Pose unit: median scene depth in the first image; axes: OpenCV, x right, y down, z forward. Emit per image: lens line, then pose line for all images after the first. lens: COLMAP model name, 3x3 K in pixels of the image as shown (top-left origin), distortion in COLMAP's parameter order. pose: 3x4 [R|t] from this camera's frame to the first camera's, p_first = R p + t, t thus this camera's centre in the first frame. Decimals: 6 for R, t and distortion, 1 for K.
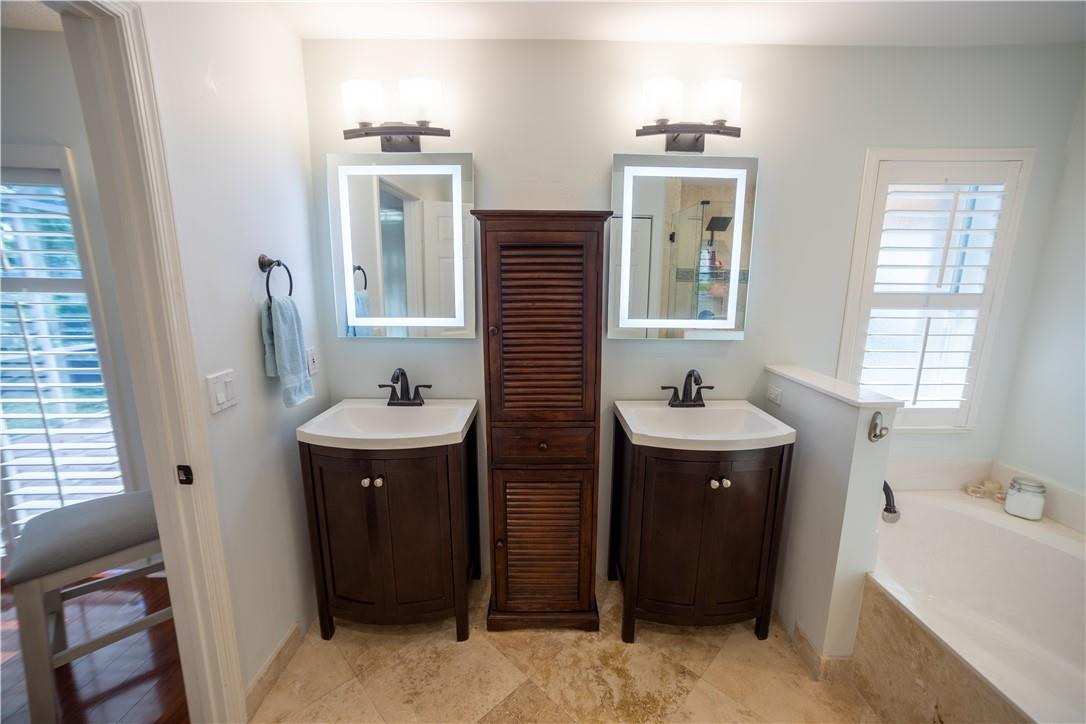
lens RADIAL K [[444.1, 0, 543.0], [0, 444.1, 362.0], [0, 0, 1]] dist [-0.060080, 0.035497]
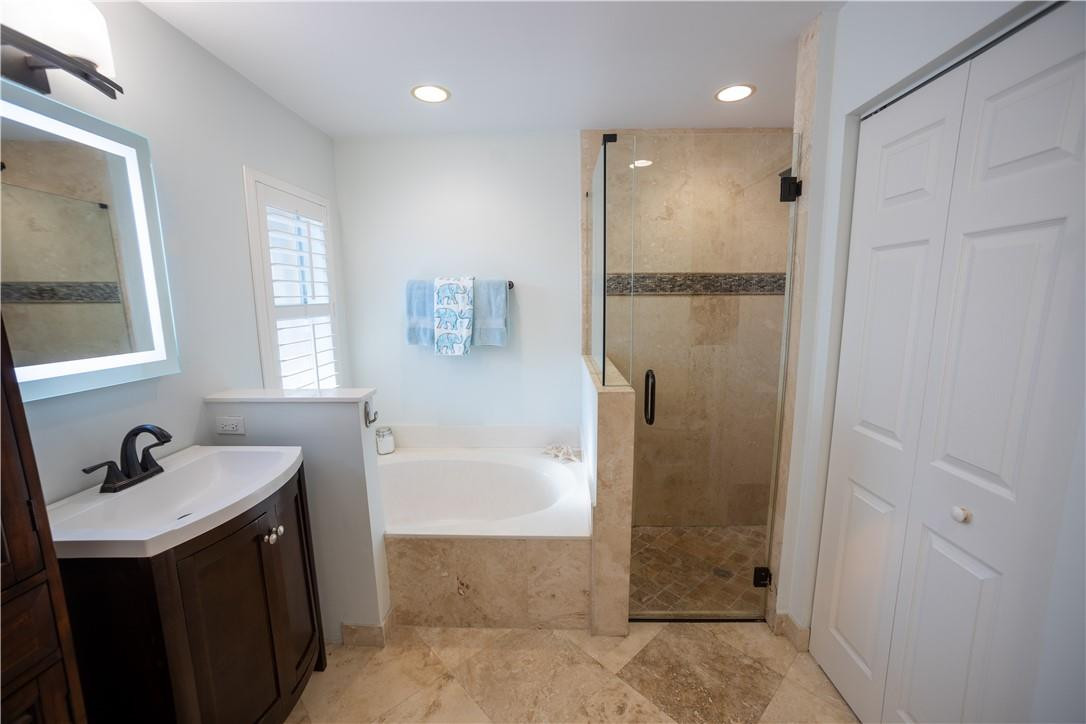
lens RADIAL K [[444.1, 0, 543.0], [0, 444.1, 362.0], [0, 0, 1]] dist [-0.060080, 0.035497]
pose [[0.038372, -0.156153, 0.986987, -0.295826], [0.193973, 0.970091, 0.145938, -0.056676], [-0.980256, 0.185849, 0.067514, 0.322545]]
